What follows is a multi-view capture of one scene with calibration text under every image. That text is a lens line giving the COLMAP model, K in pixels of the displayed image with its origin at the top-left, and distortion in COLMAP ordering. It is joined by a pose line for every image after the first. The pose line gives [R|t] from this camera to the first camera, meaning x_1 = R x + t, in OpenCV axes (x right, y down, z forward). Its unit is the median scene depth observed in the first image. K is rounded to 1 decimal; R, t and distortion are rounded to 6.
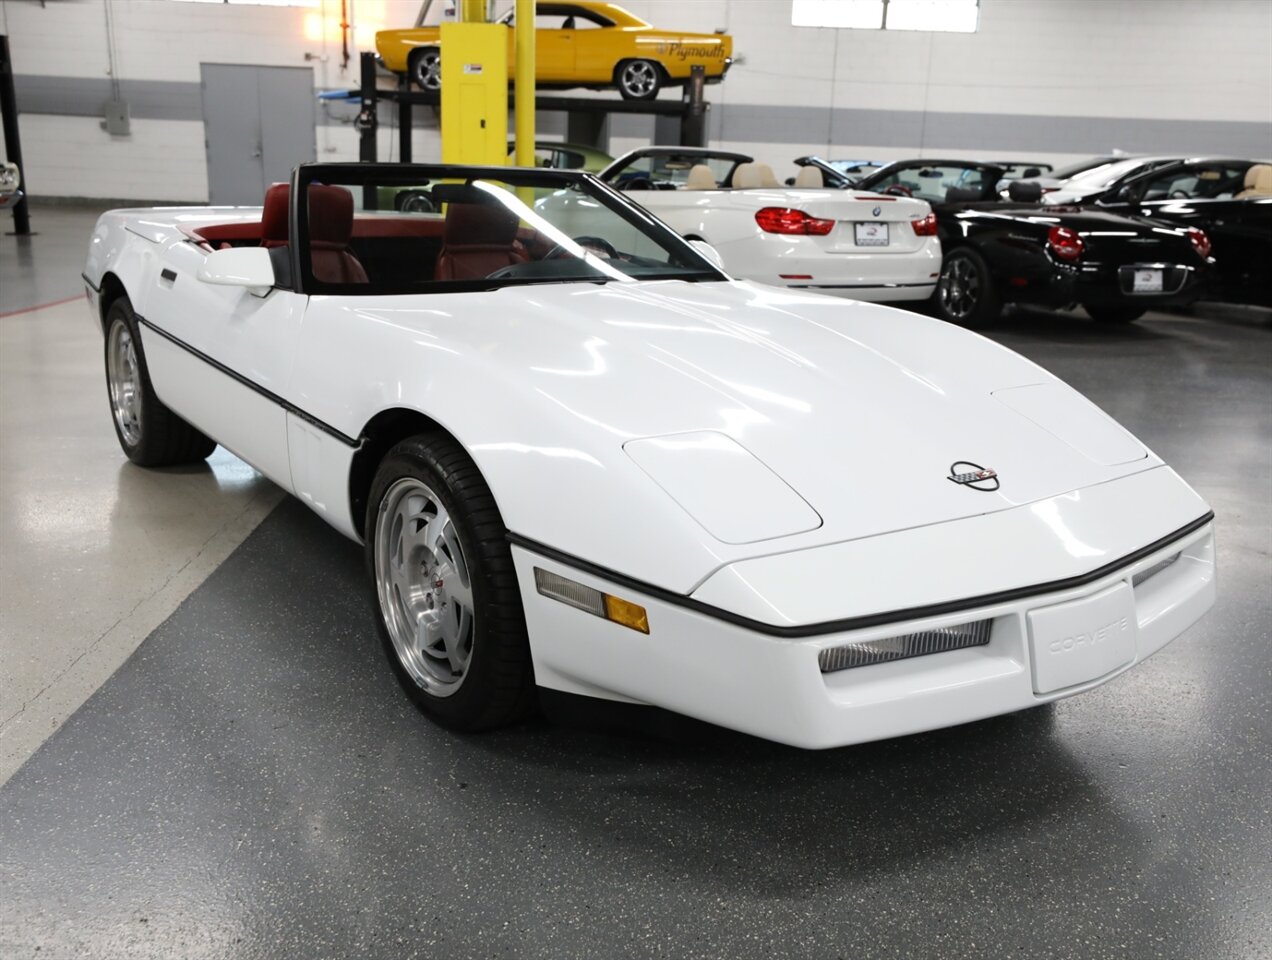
lens RADIAL K [[1165.5, 0, 636.0], [0, 1165.5, 480.0], [0, 0, 1]] dist [0.013417, 0.026574]
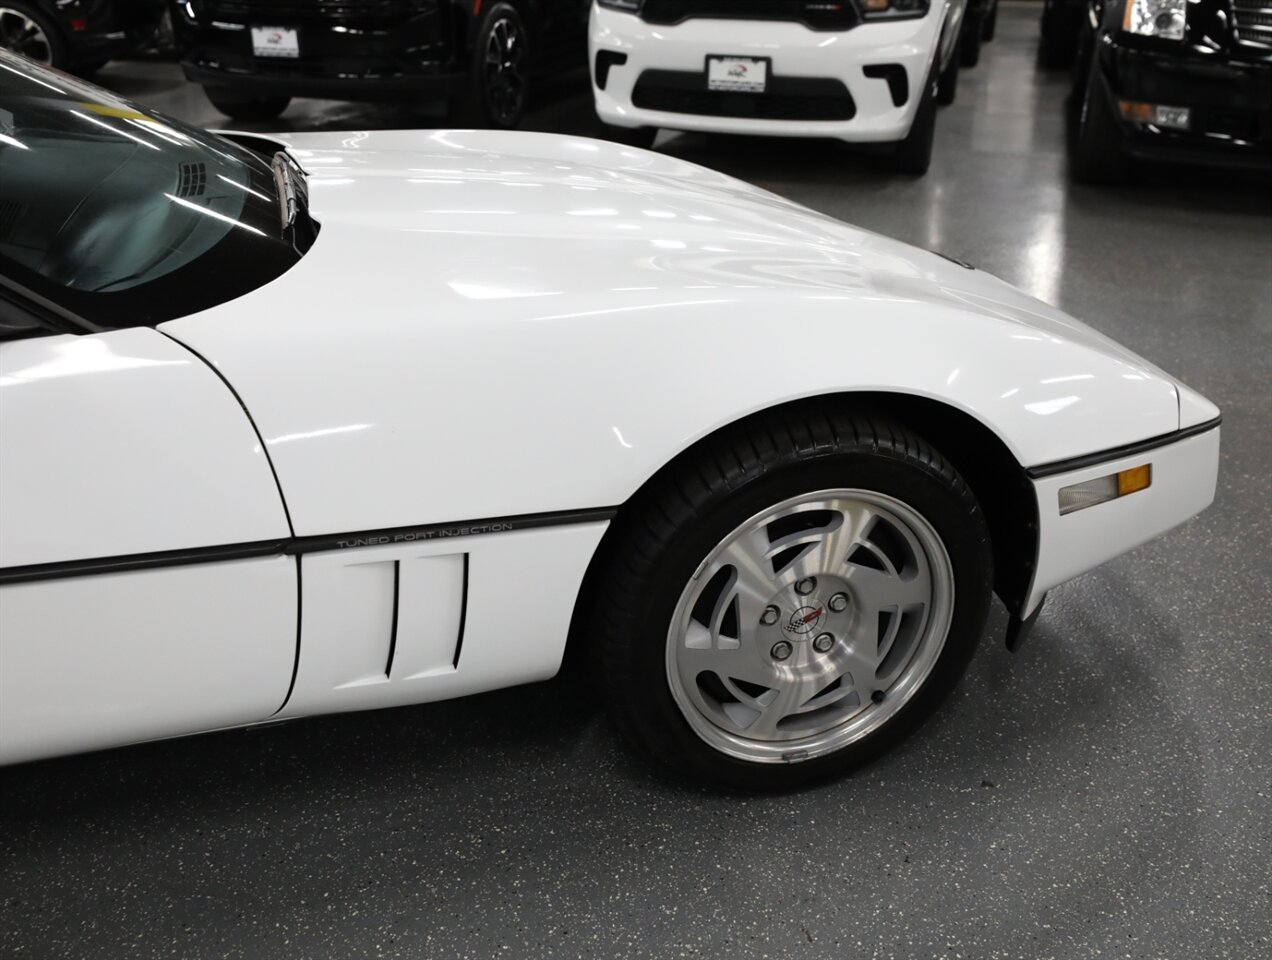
lens RADIAL K [[1236.3, 0, 636.0], [0, 1236.3, 480.0], [0, 0, 1]] dist [0.024457, 0.007194]
pose [[0.318294, -0.421864, 0.848952, -0.881029], [0.252248, 0.900931, 0.353120, -0.305002], [-0.913816, 0.101751, 0.393175, 0.858855]]
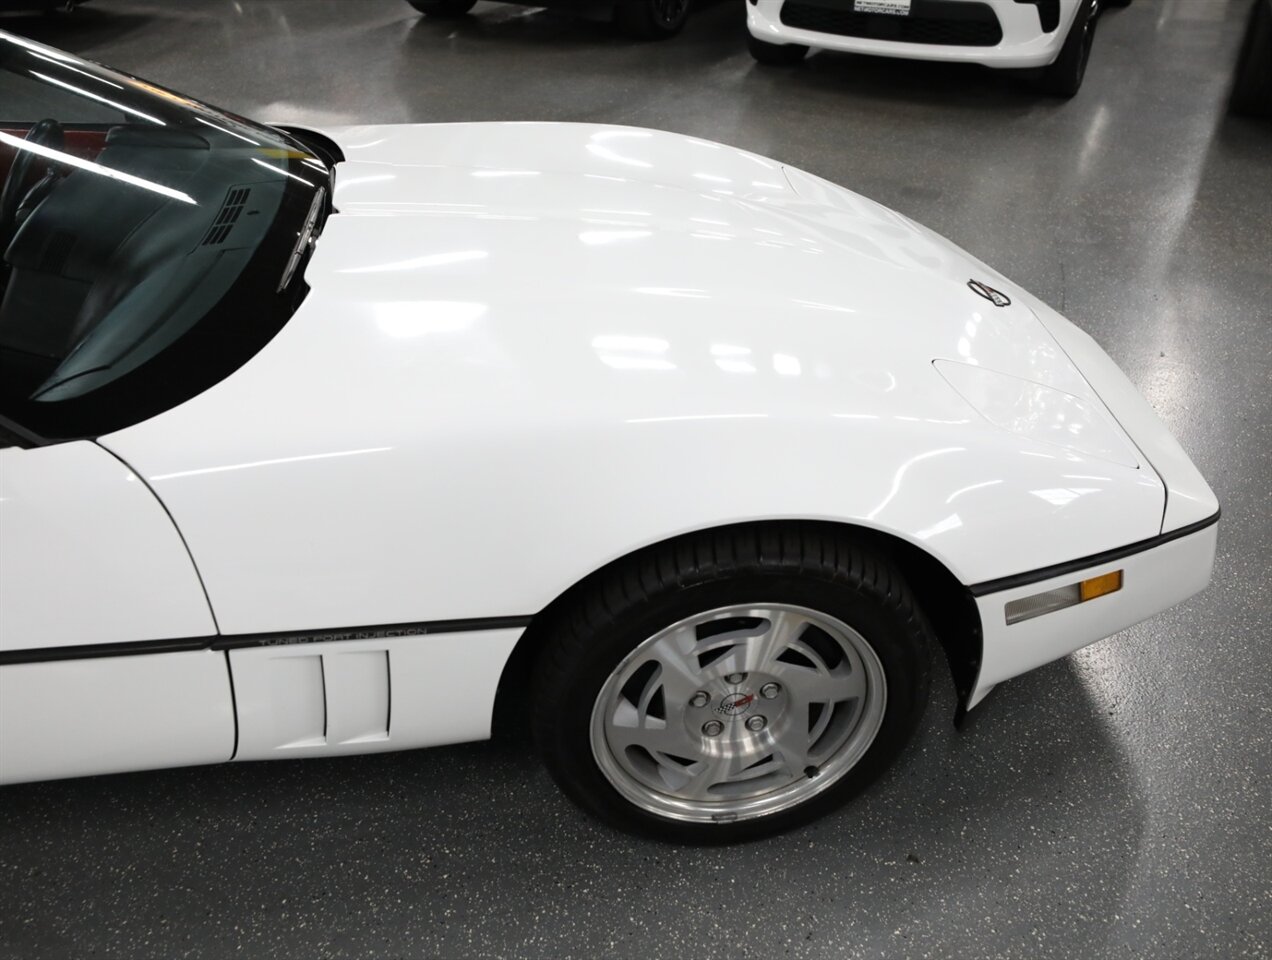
lens RADIAL K [[1102.3, 0, 636.0], [0, 1102.3, 480.0], [0, 0, 1]] dist [0.008663, 0.007870]
pose [[0.478873, -0.508872, 0.715353, -0.686846], [0.250839, 0.860203, 0.443994, -0.392872], [-0.841285, -0.033178, 0.539573, 0.739929]]
